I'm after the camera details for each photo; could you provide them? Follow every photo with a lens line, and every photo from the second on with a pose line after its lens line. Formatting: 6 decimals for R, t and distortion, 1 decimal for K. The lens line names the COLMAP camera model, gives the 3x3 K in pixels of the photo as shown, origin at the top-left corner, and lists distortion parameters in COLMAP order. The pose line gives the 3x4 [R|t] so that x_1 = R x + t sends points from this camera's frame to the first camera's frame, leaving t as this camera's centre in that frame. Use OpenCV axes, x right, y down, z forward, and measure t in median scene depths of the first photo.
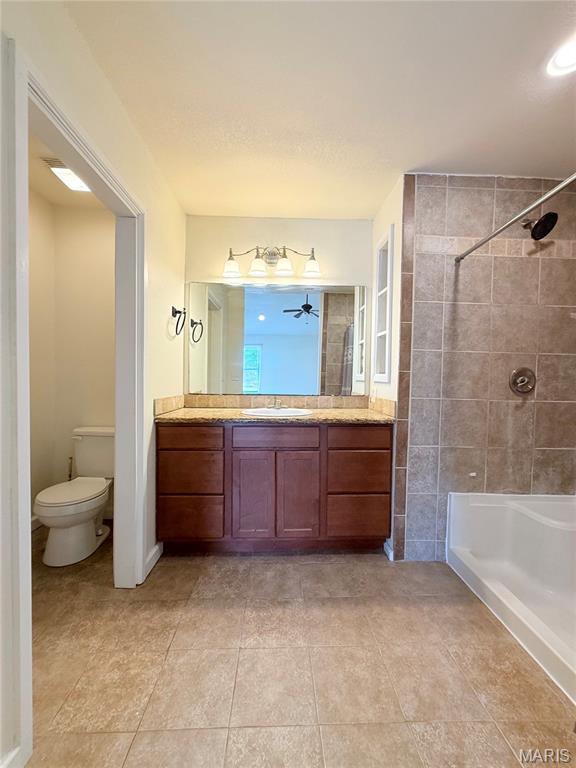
lens RADIAL K [[306.1, 0, 288.0], [0, 306.1, 384.0], [0, 0, 1]] dist [0.001841, 0.000144]
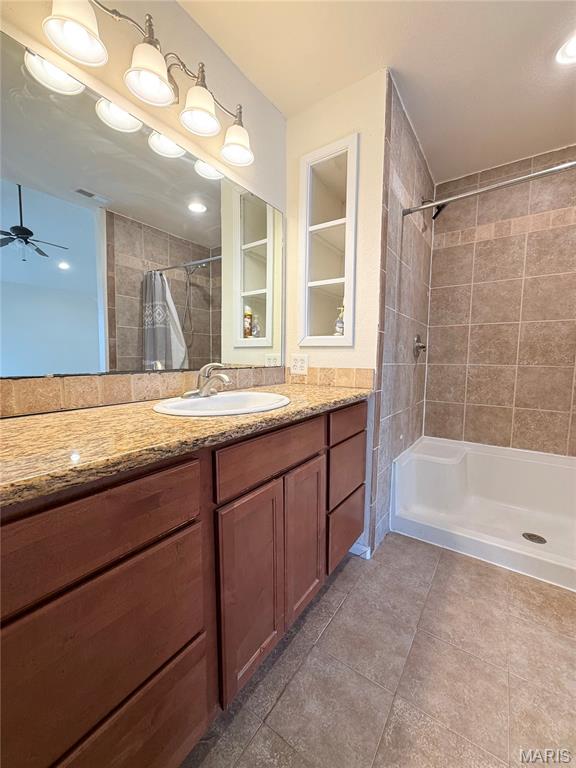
lens RADIAL K [[306.1, 0, 288.0], [0, 306.1, 384.0], [0, 0, 1]] dist [0.001841, 0.000144]
pose [[0.605797, -0.081993, 0.791383, -0.348189], [0.019700, 0.995916, 0.088105, 0.016760], [-0.795376, -0.037783, 0.604938, 0.563373]]
